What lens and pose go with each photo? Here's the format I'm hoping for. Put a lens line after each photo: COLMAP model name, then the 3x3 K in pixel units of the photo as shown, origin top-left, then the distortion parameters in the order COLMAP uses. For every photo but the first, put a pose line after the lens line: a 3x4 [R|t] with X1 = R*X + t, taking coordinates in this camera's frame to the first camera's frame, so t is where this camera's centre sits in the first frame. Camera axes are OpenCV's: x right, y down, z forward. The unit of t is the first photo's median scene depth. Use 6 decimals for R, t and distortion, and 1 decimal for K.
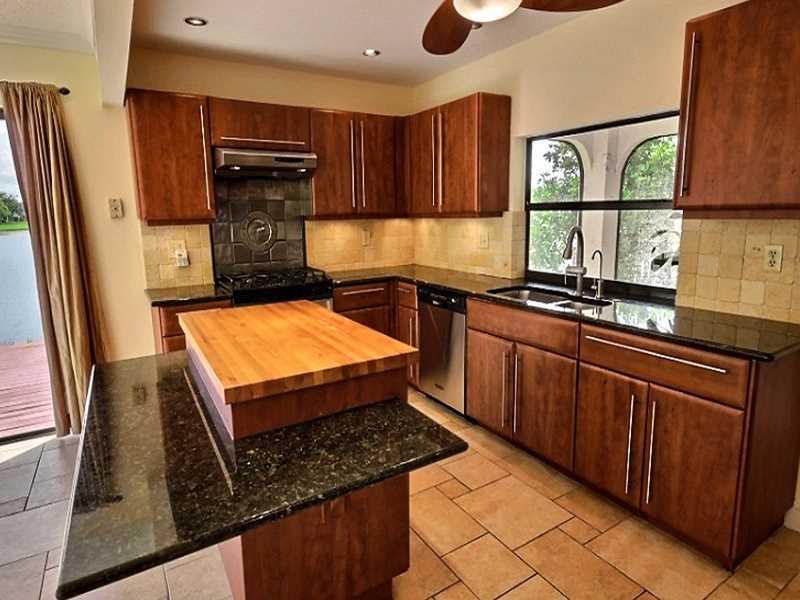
lens RADIAL K [[459.0, 0, 399.0], [0, 459.0, 301.8], [0, 0, 1]] dist [-0.002482, -0.000231]
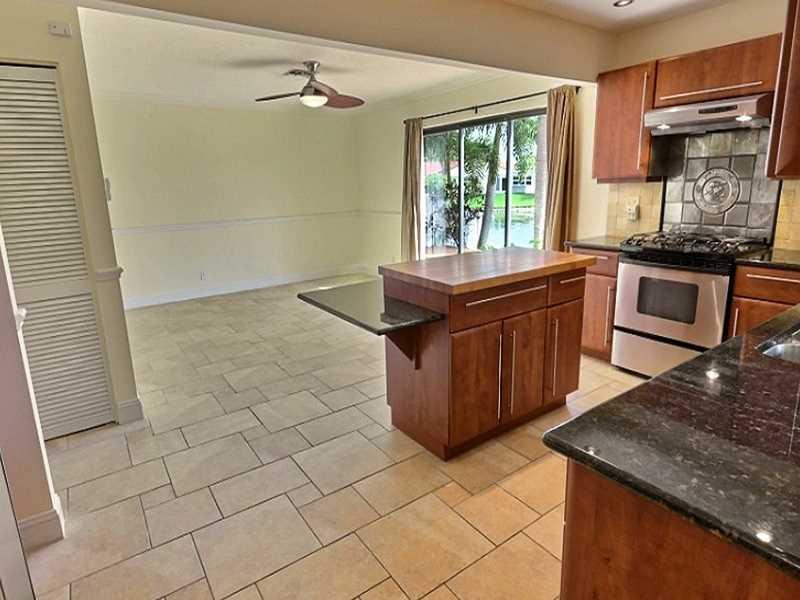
lens RADIAL K [[459.0, 0, 402.5], [0, 459.0, 297.6], [0, 0, 1]] dist [-0.002482, -0.000231]
pose [[0.053350, 0.259541, -0.964257, 0.614670], [-0.164611, 0.954708, 0.247863, -0.077493], [0.984915, 0.145504, 0.093657, 0.344003]]
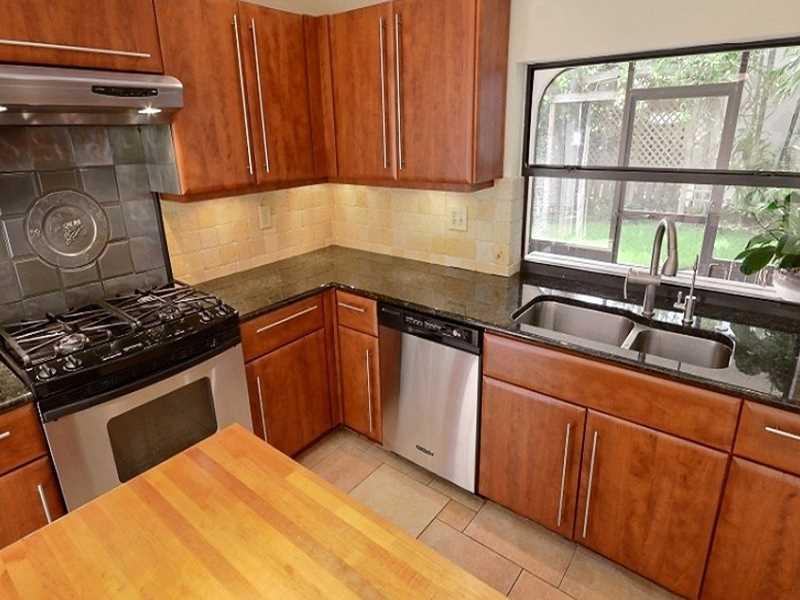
lens RADIAL K [[459.0, 0, 393.8], [0, 459.0, 281.6], [0, 0, 1]] dist [-0.002482, -0.000231]
pose [[0.942112, -0.107475, 0.317606, -0.134801], [0.069509, 0.989261, 0.128573, -0.140284], [-0.328014, -0.099053, 0.939465, 0.396124]]
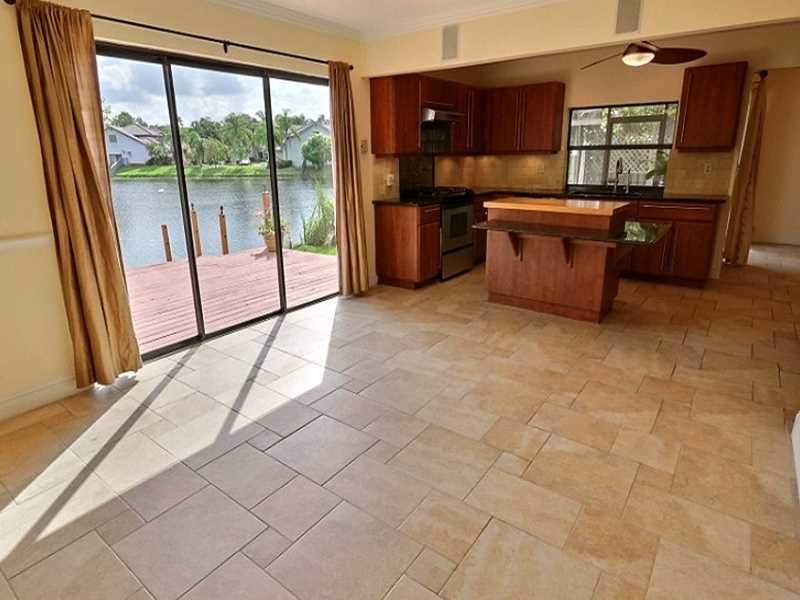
lens RADIAL K [[459.0, 0, 398.4], [0, 459.0, 296.5], [0, 0, 1]] dist [-0.002482, -0.000231]
pose [[0.931109, -0.103523, 0.349741, -0.980261], [0.068752, 0.991501, 0.110448, 0.116471], [-0.358203, -0.078794, 0.930313, -0.445815]]
